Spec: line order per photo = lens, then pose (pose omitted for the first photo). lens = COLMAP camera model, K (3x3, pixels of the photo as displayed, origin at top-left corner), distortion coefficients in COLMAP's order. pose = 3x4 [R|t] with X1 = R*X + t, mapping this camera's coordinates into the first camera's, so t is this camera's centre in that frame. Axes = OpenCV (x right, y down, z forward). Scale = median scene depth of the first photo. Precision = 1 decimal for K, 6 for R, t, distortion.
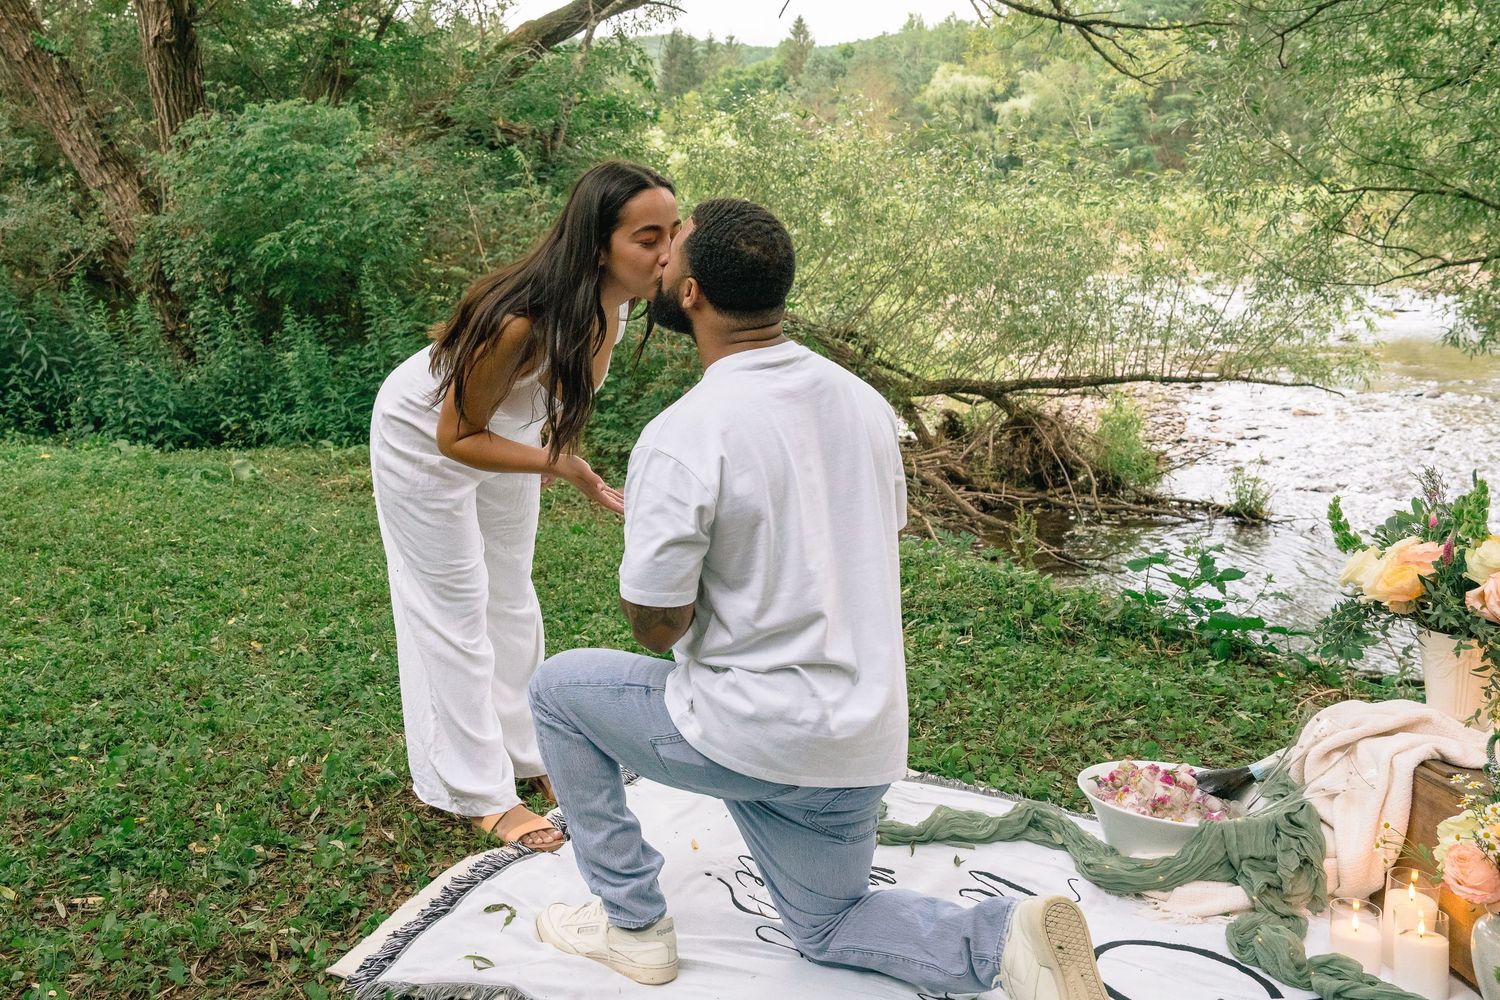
lens RADIAL K [[1316.4, 0, 623.3], [0, 1316.4, 414.6], [0, 0, 1]] dist [-0.013562, 0.004392]
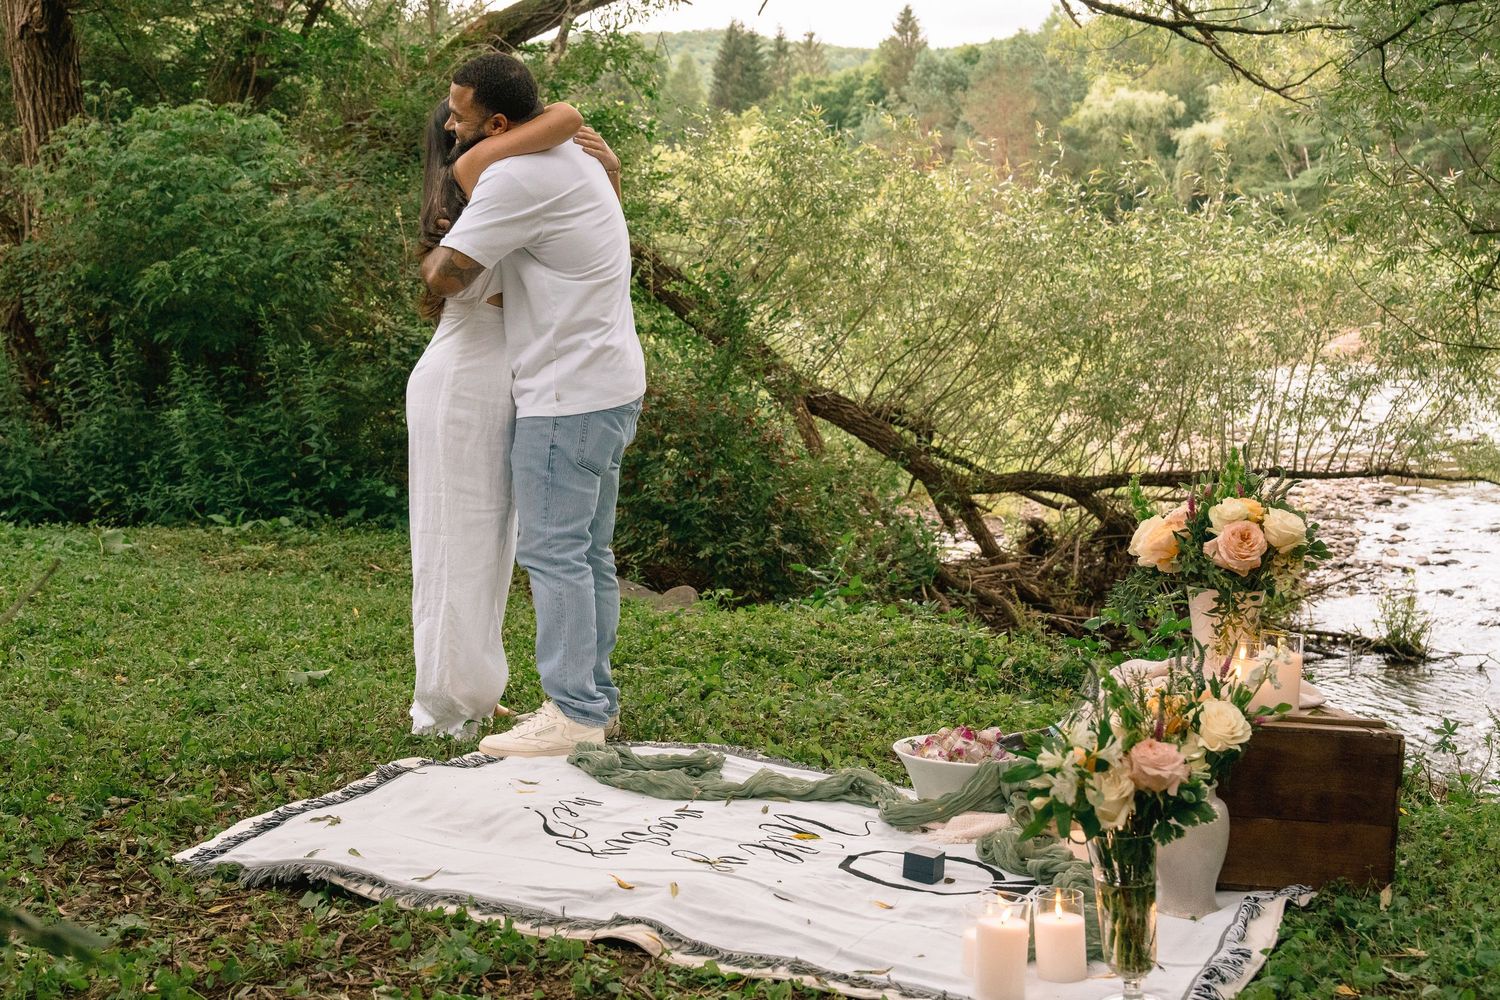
lens RADIAL K [[1874.4, 0, 641.0], [0, 1874.4, 471.8], [0, 0, 1]] dist [-0.001612, 0.000000]
pose [[0.999851, 0.014762, -0.008903, 0.044202], [-0.015183, 0.998670, -0.049270, 0.042426], [0.008164, 0.049397, 0.998746, -0.153031]]
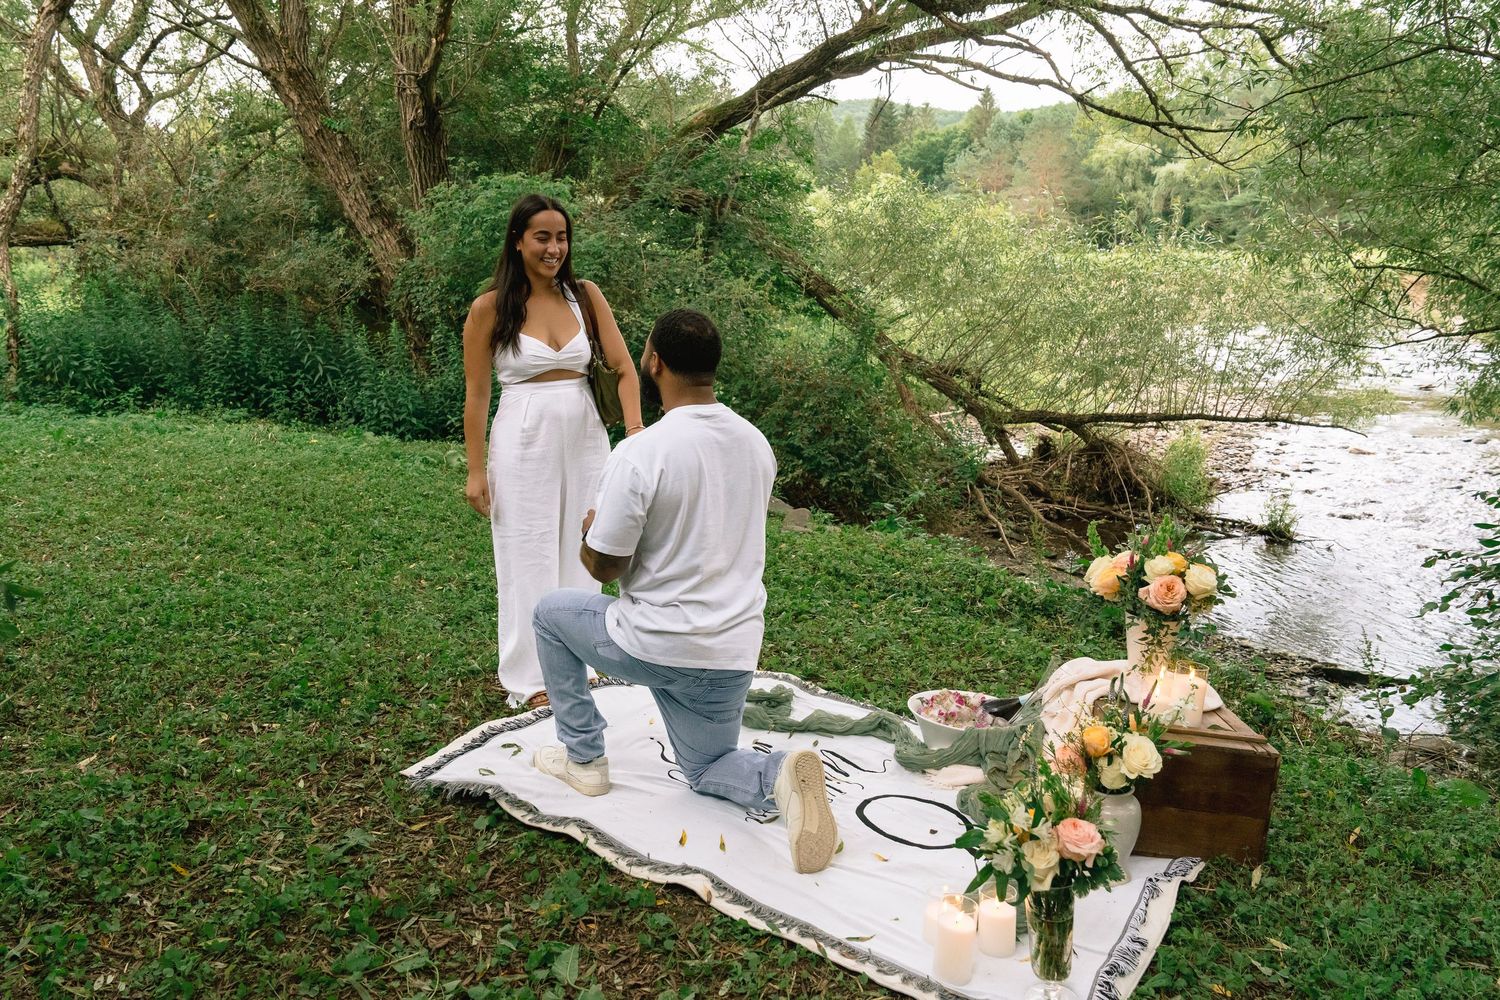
lens RADIAL K [[1103.5, 0, 710.7], [0, 1103.5, 479.5], [0, 0, 1]] dist [-0.018717, 0.011196]
pose [[0.993866, 0.051588, -0.097825, 0.067842], [-0.046166, 0.997312, 0.056899, -0.010130], [0.100498, -0.052034, 0.993576, -0.077822]]
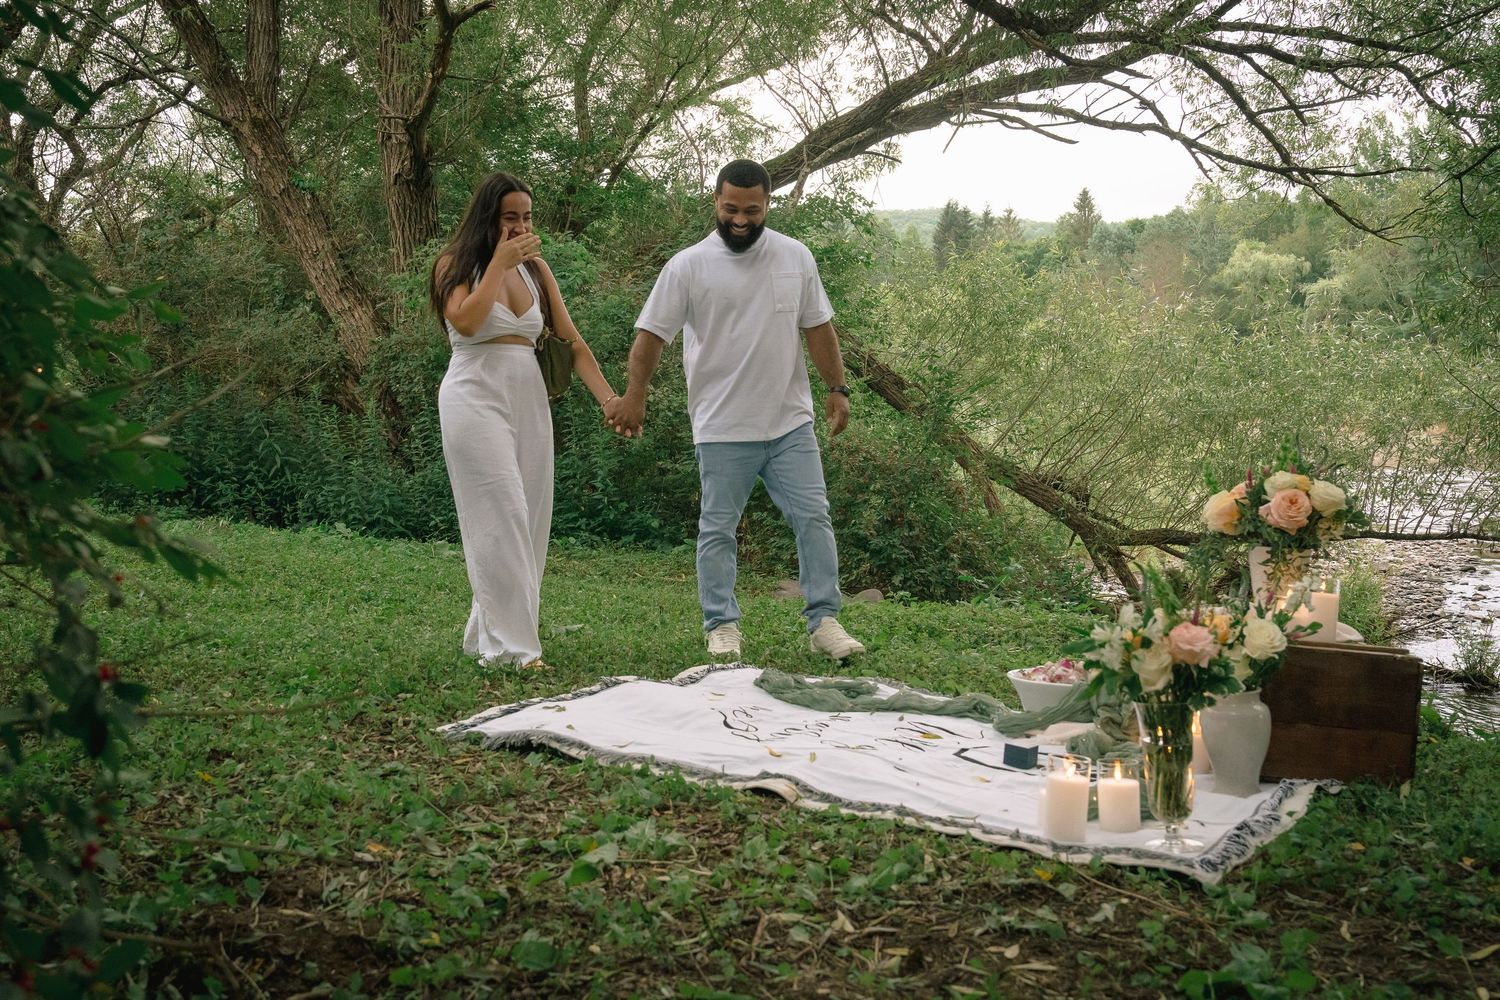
lens RADIAL K [[1445.7, 0, 709.3], [0, 1445.7, 471.4], [0, 0, 1]] dist [-0.006571, 0.000000]
pose [[0.991728, 0.032292, -0.124225, 0.065330], [-0.044894, 0.993971, -0.100026, 0.072554], [0.120246, 0.104776, 0.987200, -0.144860]]
